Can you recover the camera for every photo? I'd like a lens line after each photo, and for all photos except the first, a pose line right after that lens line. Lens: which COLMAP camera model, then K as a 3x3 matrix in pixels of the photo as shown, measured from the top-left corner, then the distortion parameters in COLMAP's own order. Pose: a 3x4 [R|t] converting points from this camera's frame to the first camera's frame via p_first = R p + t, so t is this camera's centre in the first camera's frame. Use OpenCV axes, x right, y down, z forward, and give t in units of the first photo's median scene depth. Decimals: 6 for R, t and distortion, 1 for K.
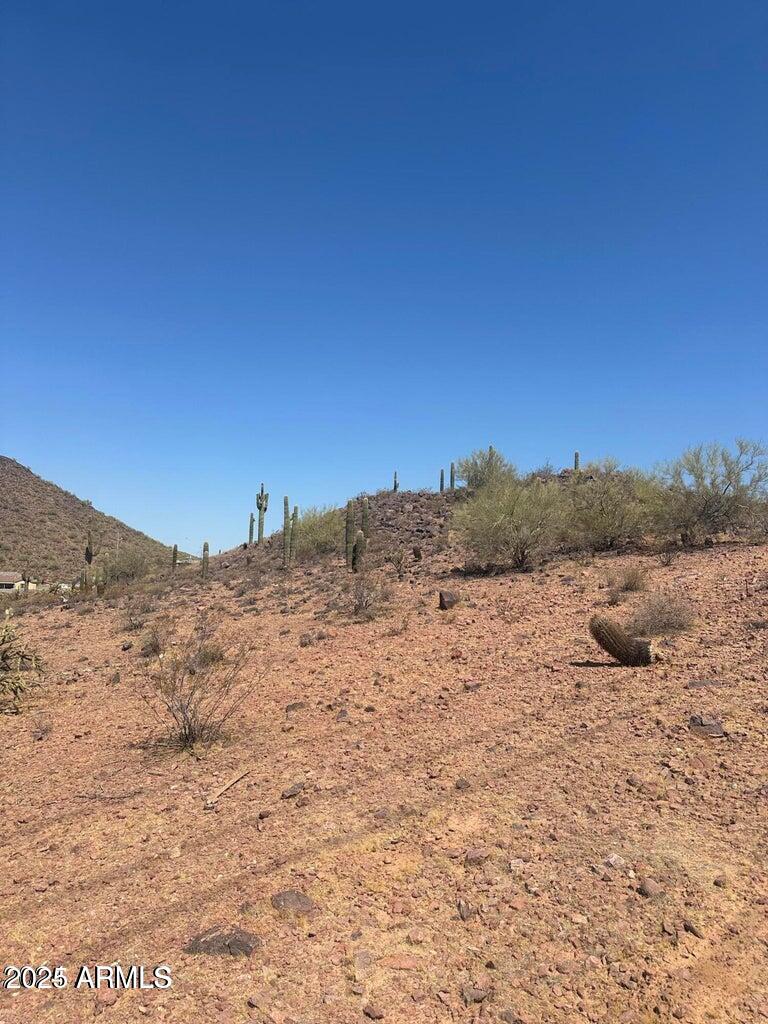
lens RADIAL K [[704.8, 0, 393.8], [0, 704.8, 507.3], [0, 0, 1]] dist [0.019319, -0.042472]
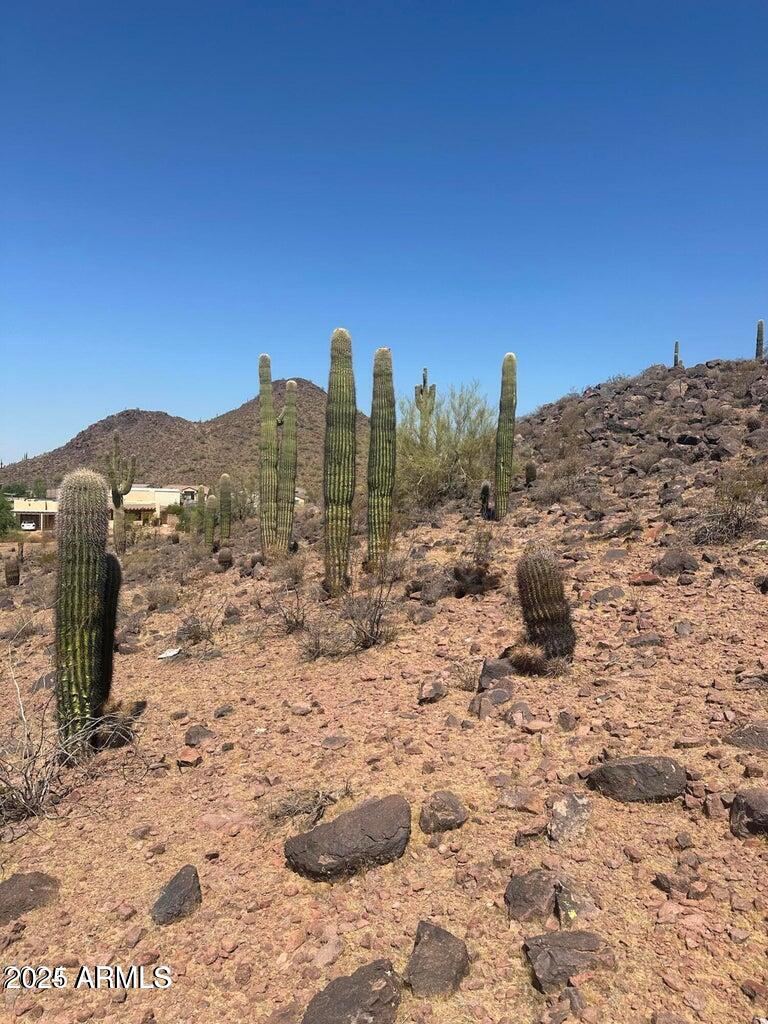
lens RADIAL K [[704.8, 0, 395.7], [0, 704.8, 513.3], [0, 0, 1]] dist [0.019319, -0.042472]
pose [[0.918233, 0.008065, -0.395958, 0.042228], [0.046270, 0.990761, 0.127481, 0.016362], [0.393328, -0.135378, 0.909377, 0.575104]]
